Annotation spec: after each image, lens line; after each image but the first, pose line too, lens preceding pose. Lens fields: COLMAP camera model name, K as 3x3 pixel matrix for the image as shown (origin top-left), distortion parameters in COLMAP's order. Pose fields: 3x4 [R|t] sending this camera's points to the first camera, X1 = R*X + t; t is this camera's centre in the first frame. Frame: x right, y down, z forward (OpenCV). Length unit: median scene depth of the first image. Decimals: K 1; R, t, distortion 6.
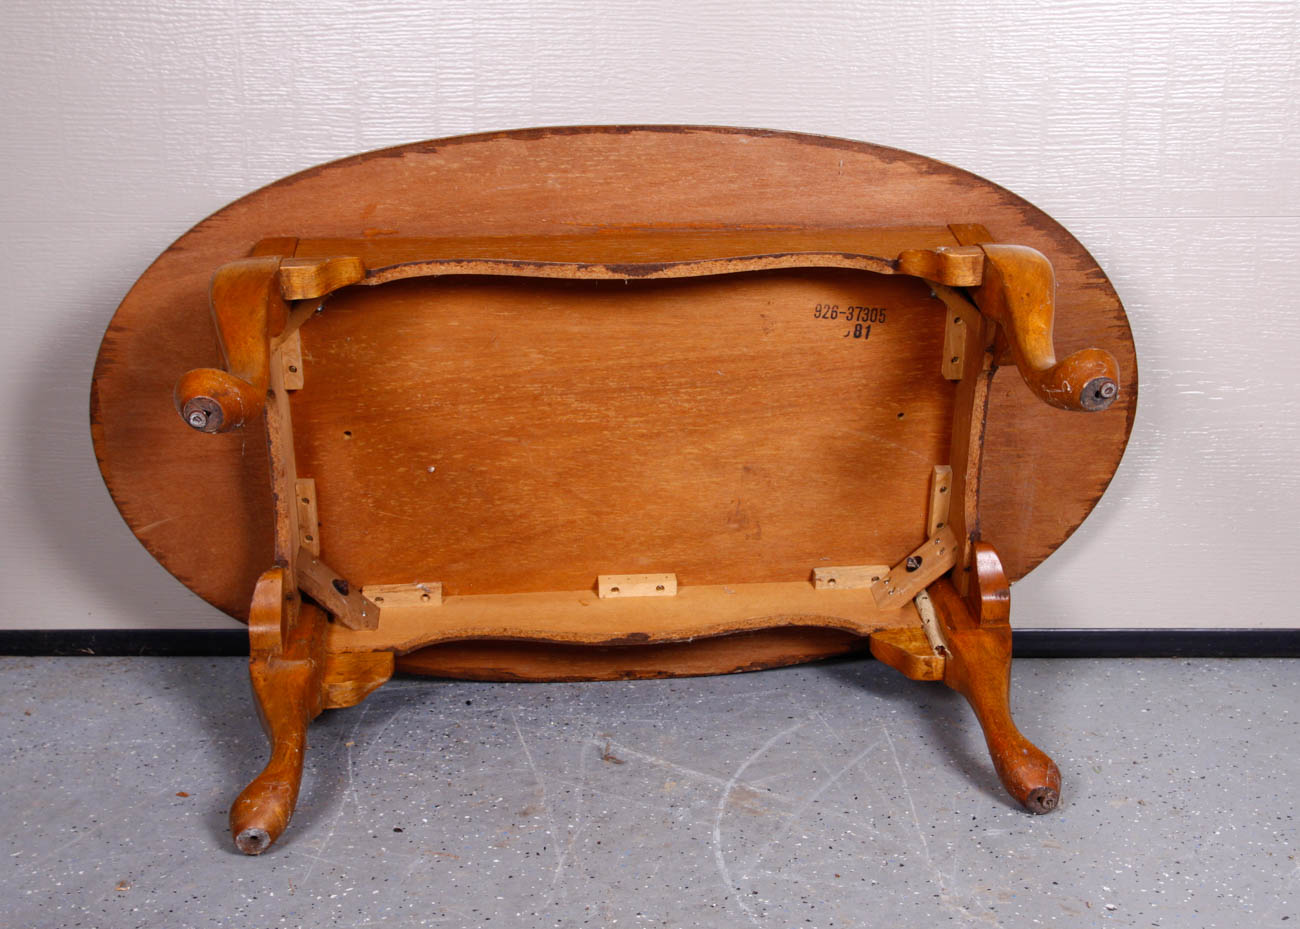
lens RADIAL K [[1795.4, 0, 711.8], [0, 1795.4, 466.9], [0, 0, 1]] dist [-0.015548, 0.149653]
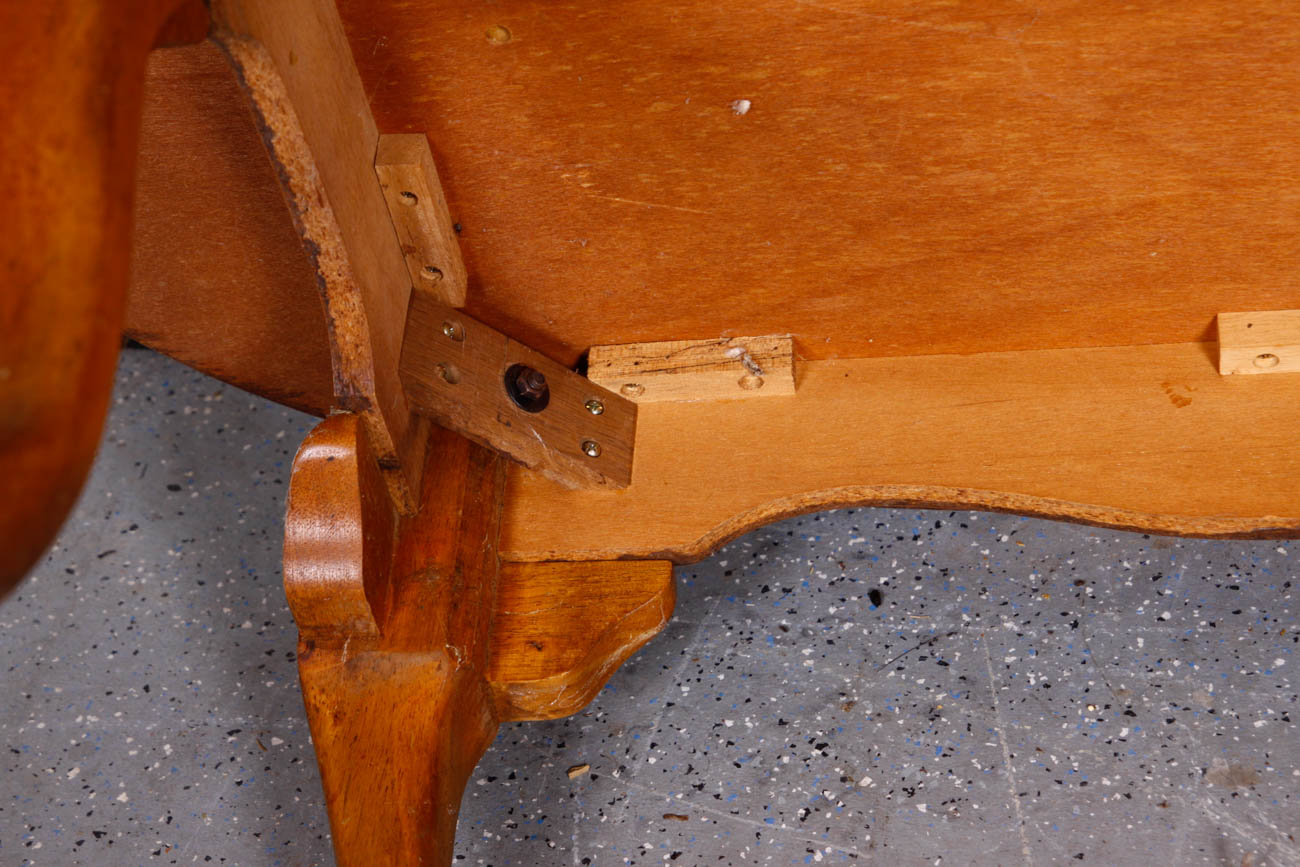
lens RADIAL K [[2776.8, 0, 650.0], [0, 2776.8, 433.5], [0, 0, 1]] dist [0.149059, 0.261852]
pose [[0.971509, 0.036697, -0.234144, -0.043192], [0.072153, 0.895249, 0.439686, -0.181221], [0.225752, -0.444053, 0.867095, 0.490554]]
